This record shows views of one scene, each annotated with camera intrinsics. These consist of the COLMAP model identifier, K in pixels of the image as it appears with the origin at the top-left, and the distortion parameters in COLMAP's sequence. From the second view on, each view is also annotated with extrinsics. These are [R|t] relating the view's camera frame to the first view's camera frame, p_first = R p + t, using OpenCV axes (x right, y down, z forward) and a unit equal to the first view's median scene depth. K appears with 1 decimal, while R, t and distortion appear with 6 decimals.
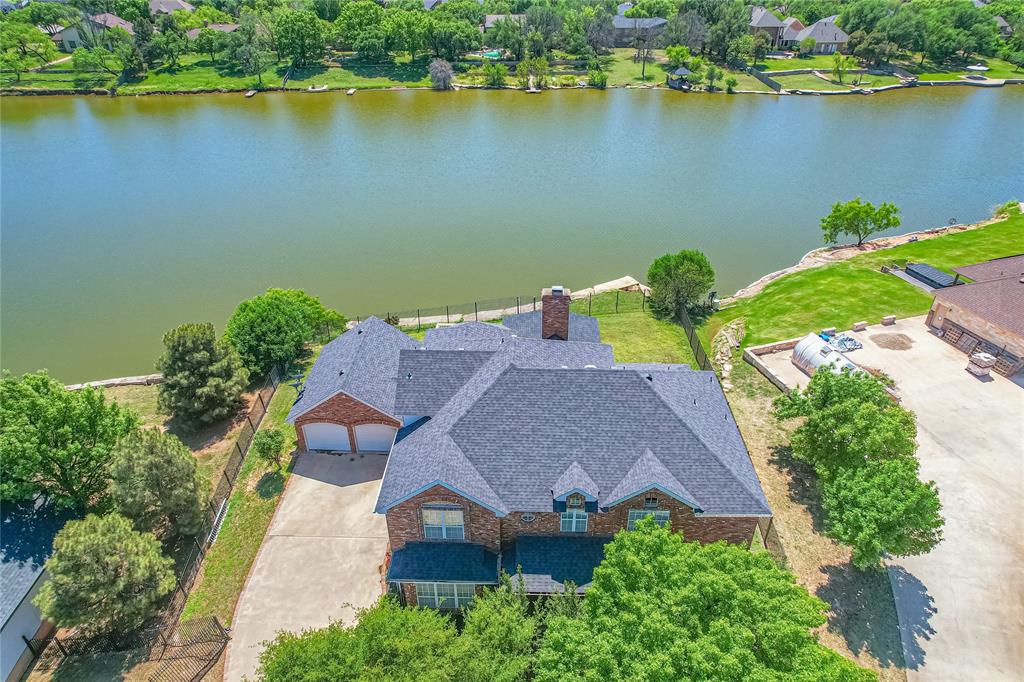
lens RADIAL K [[654.6, 0, 516.2], [0, 654.6, 346.5], [0, 0, 1]] dist [-0.081039, 0.075806]
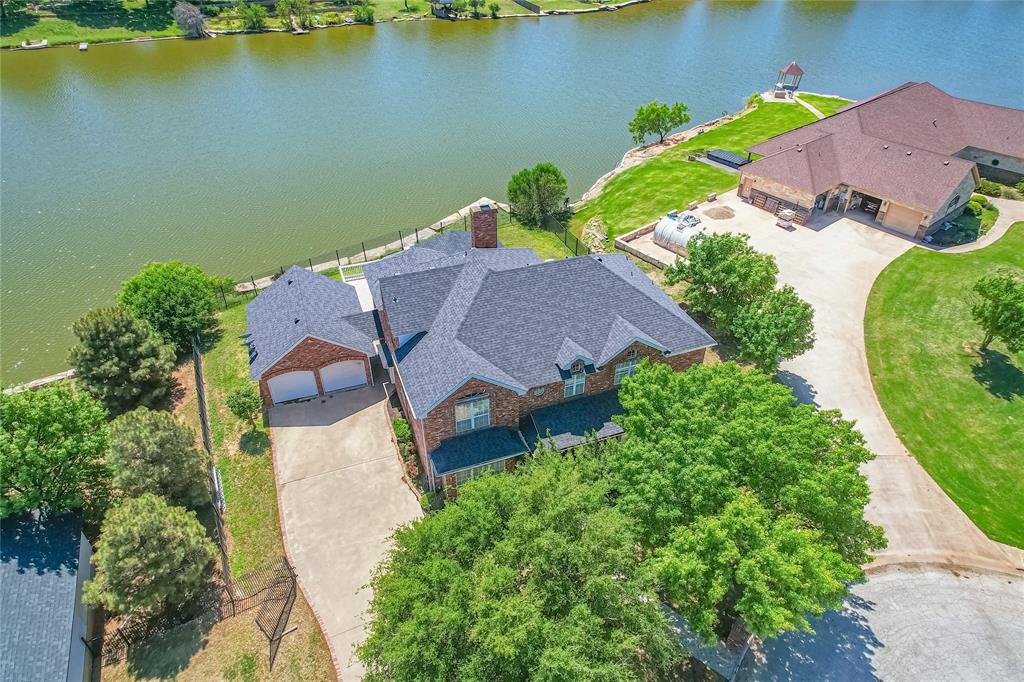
lens RADIAL K [[654.6, 0, 516.2], [0, 654.6, 346.5], [0, 0, 1]] dist [-0.081039, 0.075806]
pose [[0.927040, -0.218743, 0.304545, -0.180394], [0.191486, 0.974490, 0.117054, 0.018063], [-0.322381, -0.050197, 0.945278, -0.049306]]
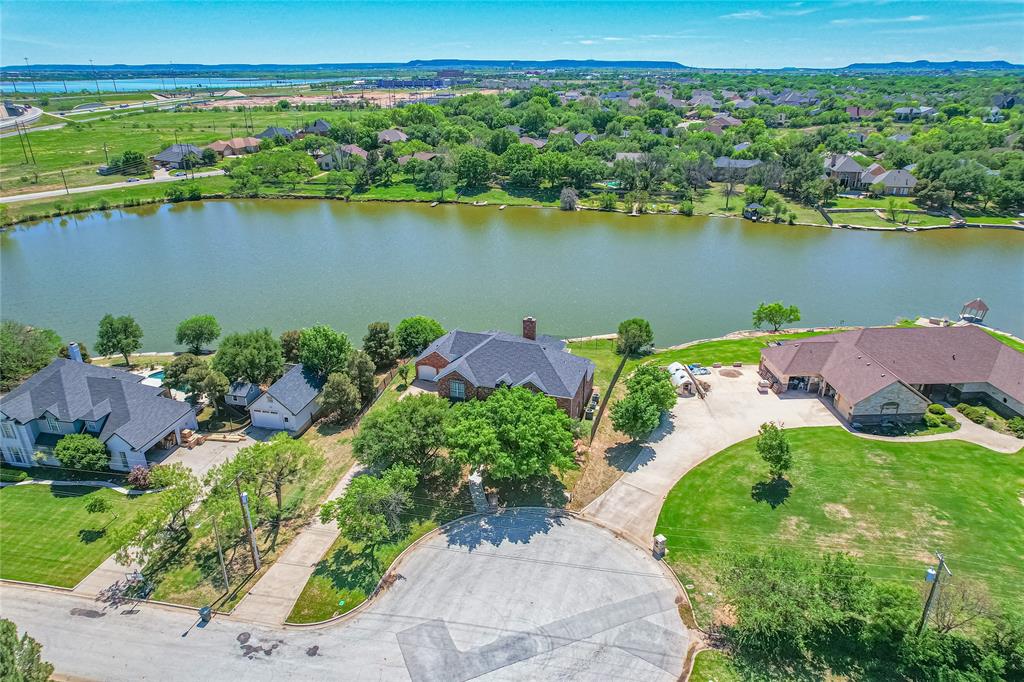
lens RADIAL K [[654.6, 0, 516.2], [0, 654.6, 346.5], [0, 0, 1]] dist [-0.081039, 0.075806]
pose [[0.964798, 0.102844, -0.242048, 0.382715], [-0.136927, 0.982218, -0.128451, 0.205579], [0.224534, 0.157072, 0.961724, -0.796973]]
